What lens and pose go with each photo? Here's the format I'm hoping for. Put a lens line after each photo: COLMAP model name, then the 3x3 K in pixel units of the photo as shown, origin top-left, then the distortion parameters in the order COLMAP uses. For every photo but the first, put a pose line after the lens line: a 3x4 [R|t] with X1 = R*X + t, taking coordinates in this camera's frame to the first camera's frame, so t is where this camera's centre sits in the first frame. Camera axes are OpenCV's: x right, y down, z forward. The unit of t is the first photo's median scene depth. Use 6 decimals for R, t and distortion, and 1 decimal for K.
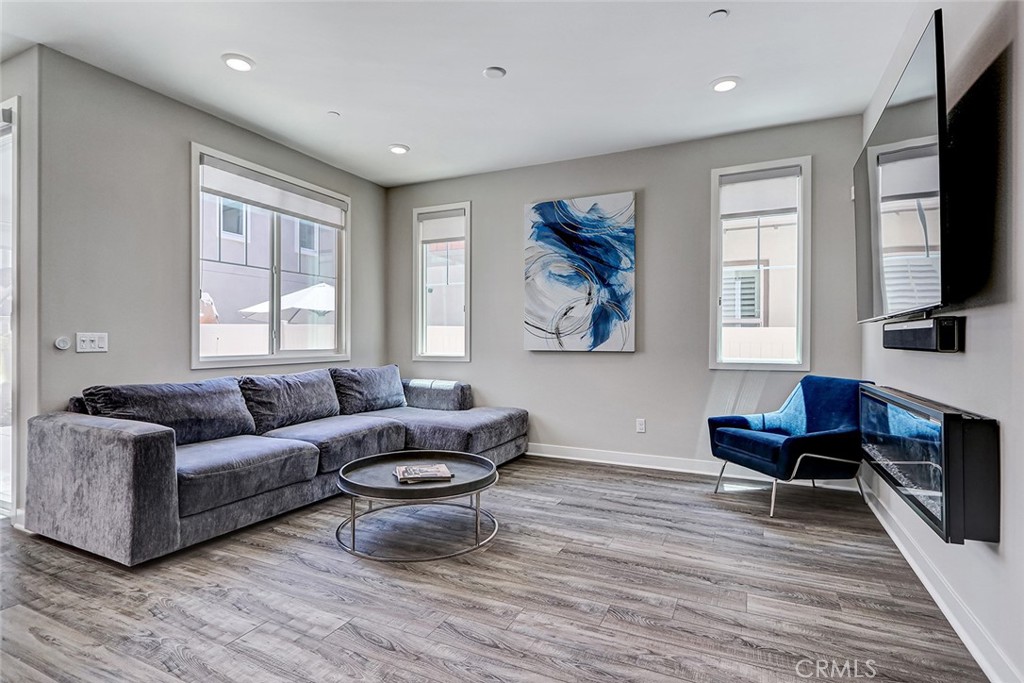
lens RADIAL K [[516.3, 0, 499.8], [0, 516.3, 340.6], [0, 0, 1]] dist [0.004332, -0.002806]
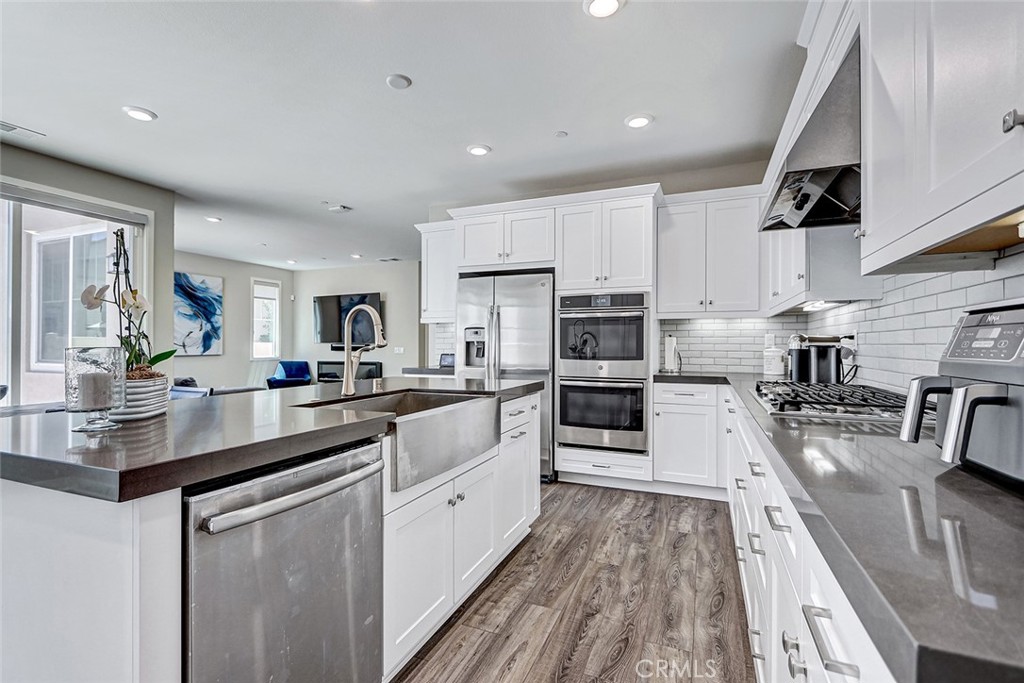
lens RADIAL K [[469.0, 0, 508.2], [0, 469.0, 342.0], [0, 0, 1]] dist [0.002274, -0.002430]
pose [[-0.059533, 0.001720, 0.998225, -1.852941], [-0.002764, 0.999994, -0.001888, -0.031277], [-0.998222, -0.002872, -0.059528, -0.055246]]
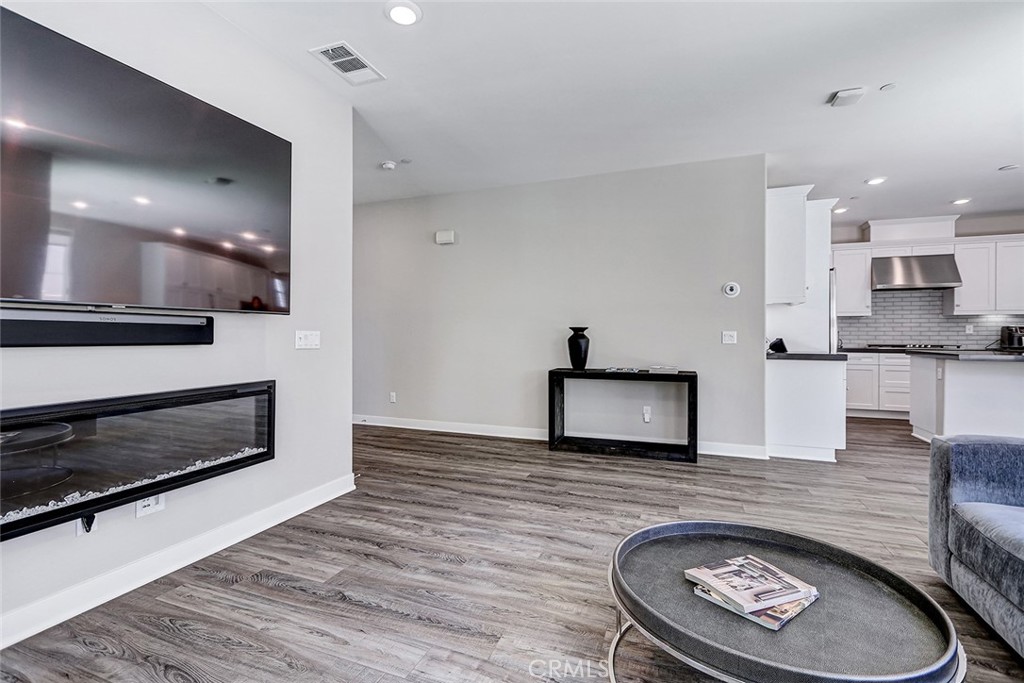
lens RADIAL K [[469.0, 0, 503.3], [0, 469.0, 339.9], [0, 0, 1]] dist [0.002274, -0.002430]
pose [[-0.996631, -0.006953, -0.081715, 0.109103], [-0.007617, 0.999940, 0.007809, -0.001548], [0.081656, 0.008405, -0.996625, 1.060189]]
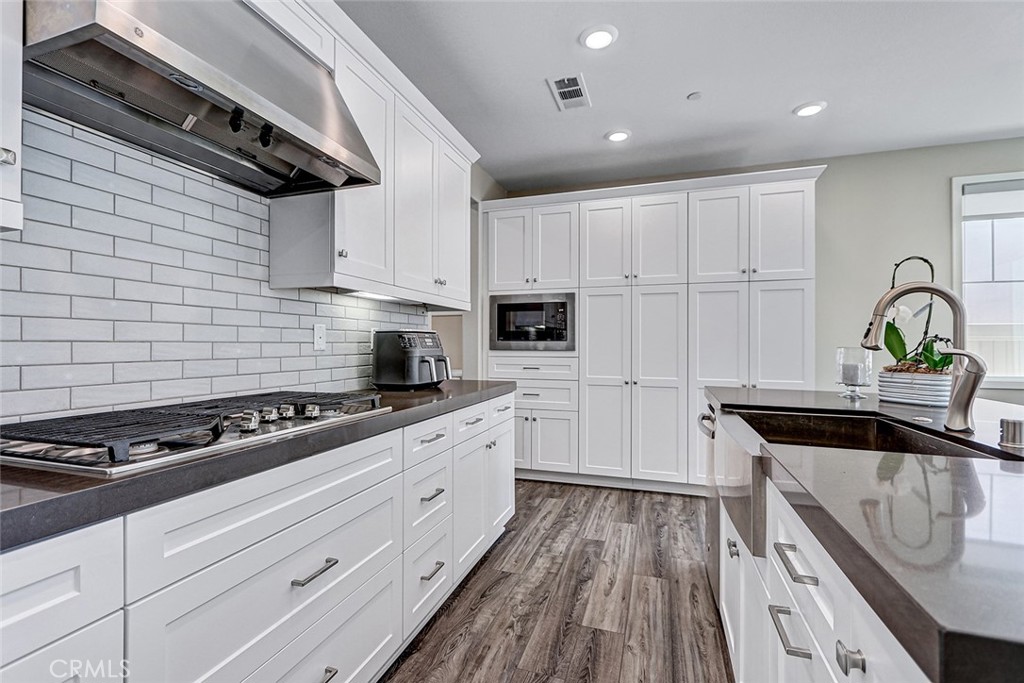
lens RADIAL K [[469.0, 0, 502.2], [0, 469.0, 341.5], [0, 0, 1]] dist [0.002274, -0.002430]
pose [[0.129772, -0.007585, -0.991515, -1.033842], [-0.002558, 0.999965, -0.007985, -0.028038], [0.991541, 0.003573, 0.129748, -0.249922]]
